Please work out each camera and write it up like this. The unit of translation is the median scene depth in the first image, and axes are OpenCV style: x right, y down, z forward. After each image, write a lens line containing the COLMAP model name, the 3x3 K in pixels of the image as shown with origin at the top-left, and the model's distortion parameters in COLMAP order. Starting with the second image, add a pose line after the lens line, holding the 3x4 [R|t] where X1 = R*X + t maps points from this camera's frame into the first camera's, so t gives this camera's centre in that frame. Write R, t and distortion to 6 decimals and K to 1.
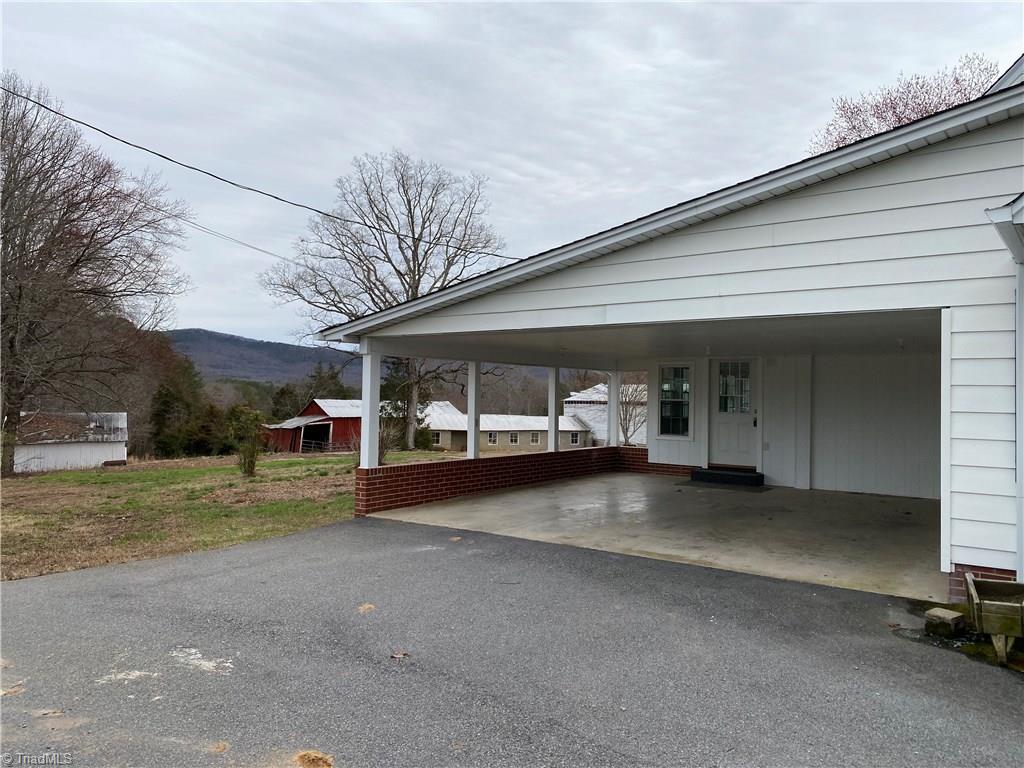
lens RADIAL K [[791.6, 0, 513.2], [0, 791.6, 377.4], [0, 0, 1]] dist [0.023891, -0.008966]
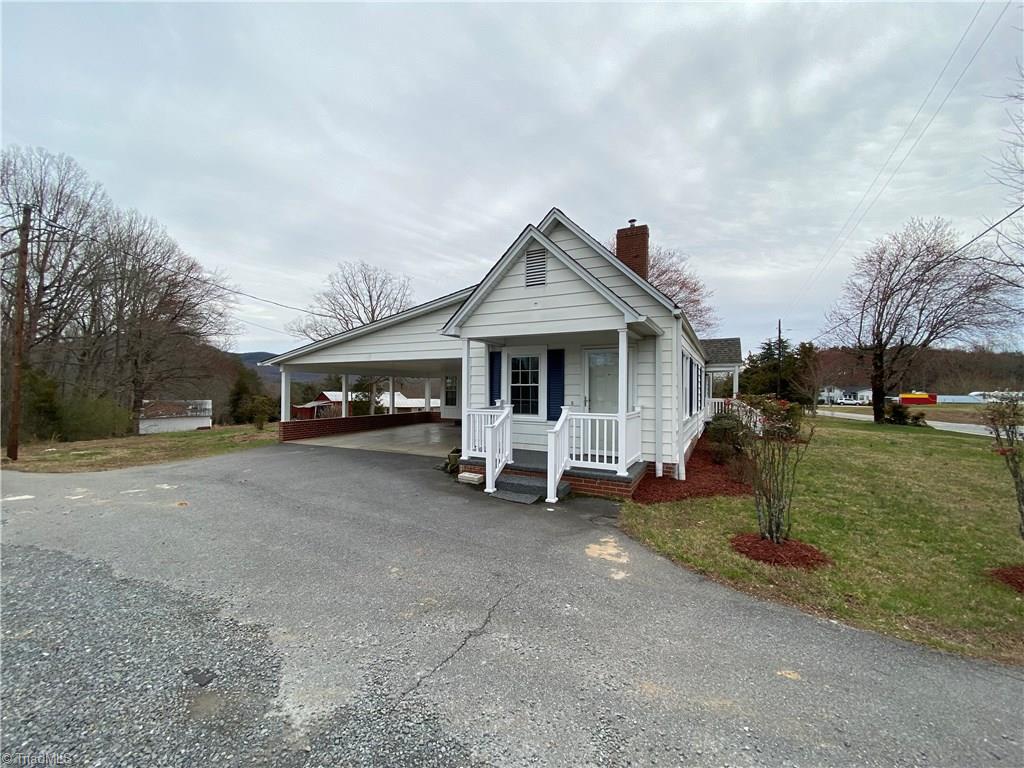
lens RADIAL K [[415.6, 0, 512.3], [0, 415.6, 386.9], [0, 0, 1]] dist [0.013400, -0.005499]
pose [[0.987424, -0.007675, 0.157910, 0.046971], [0.004662, 0.999800, 0.019438, -0.001011], [-0.158028, -0.018458, 0.987262, -0.049809]]
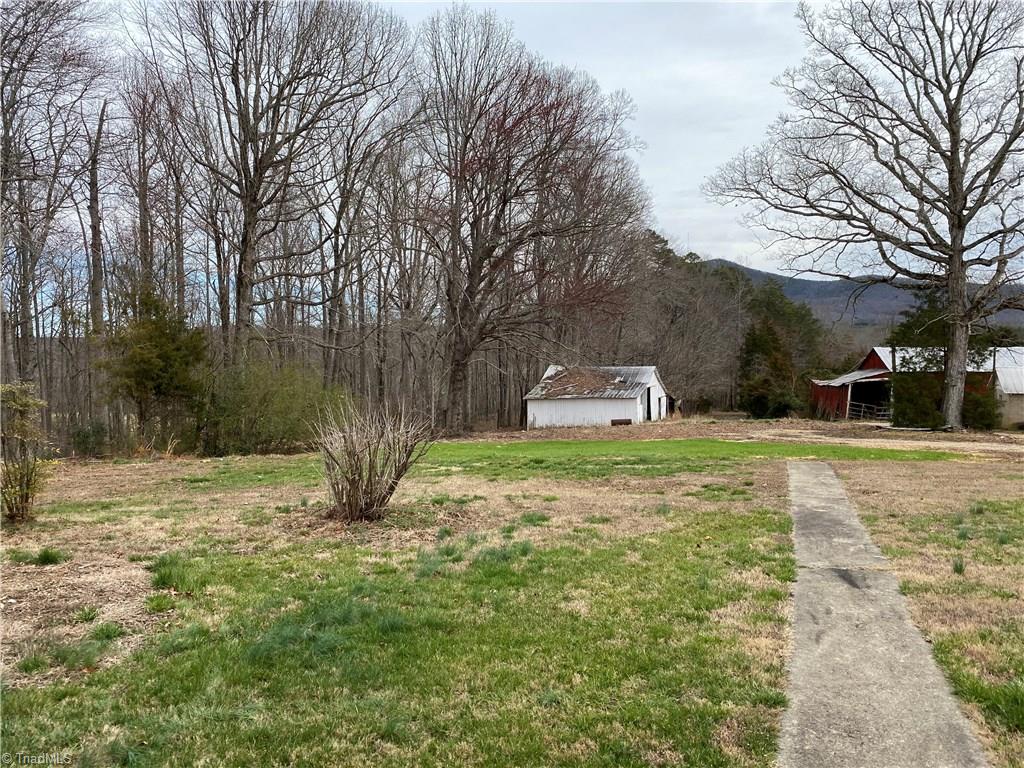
lens RADIAL K [[791.6, 0, 507.6], [0, 791.6, 378.5], [0, 0, 1]] dist [0.023891, -0.008966]
pose [[0.680462, 0.008537, -0.732733, 0.084580], [0.038877, 0.998103, 0.047732, 0.010845], [0.731751, -0.060966, 0.678840, 0.331329]]
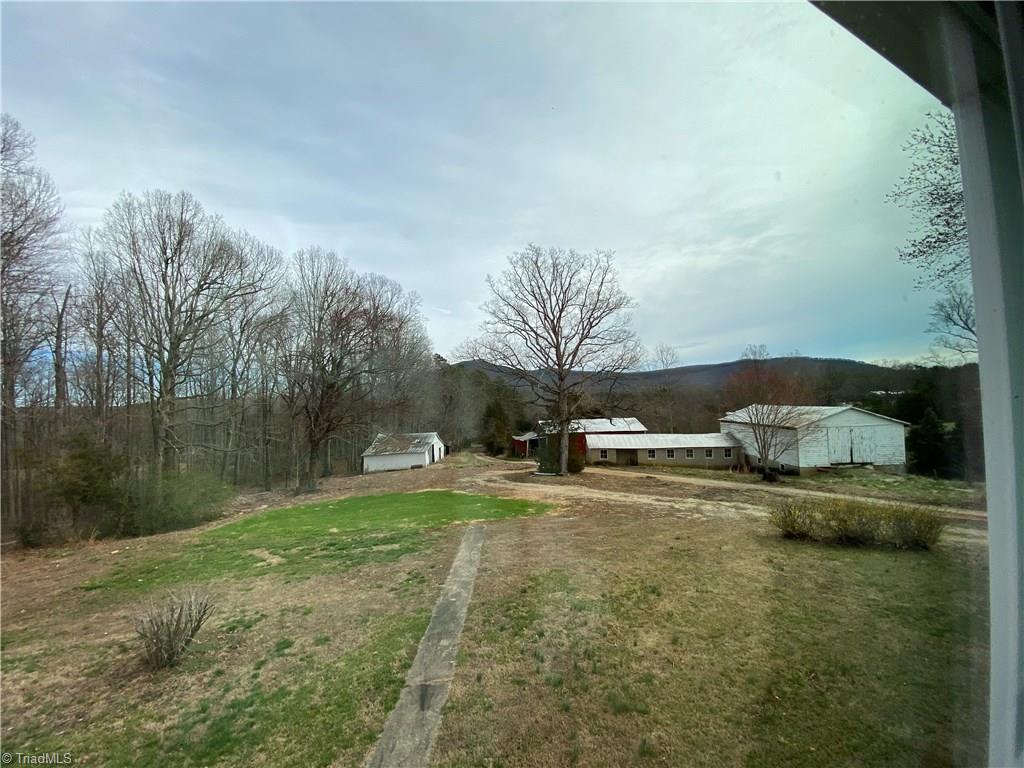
lens RADIAL K [[415.6, 0, 505.8], [0, 415.6, 391.7], [0, 0, 1]] dist [0.013400, -0.005499]
pose [[0.872667, -0.049610, -0.485790, 0.123058], [0.058231, 0.998300, 0.002656, -0.049001], [0.484832, -0.030606, 0.874072, 0.358453]]
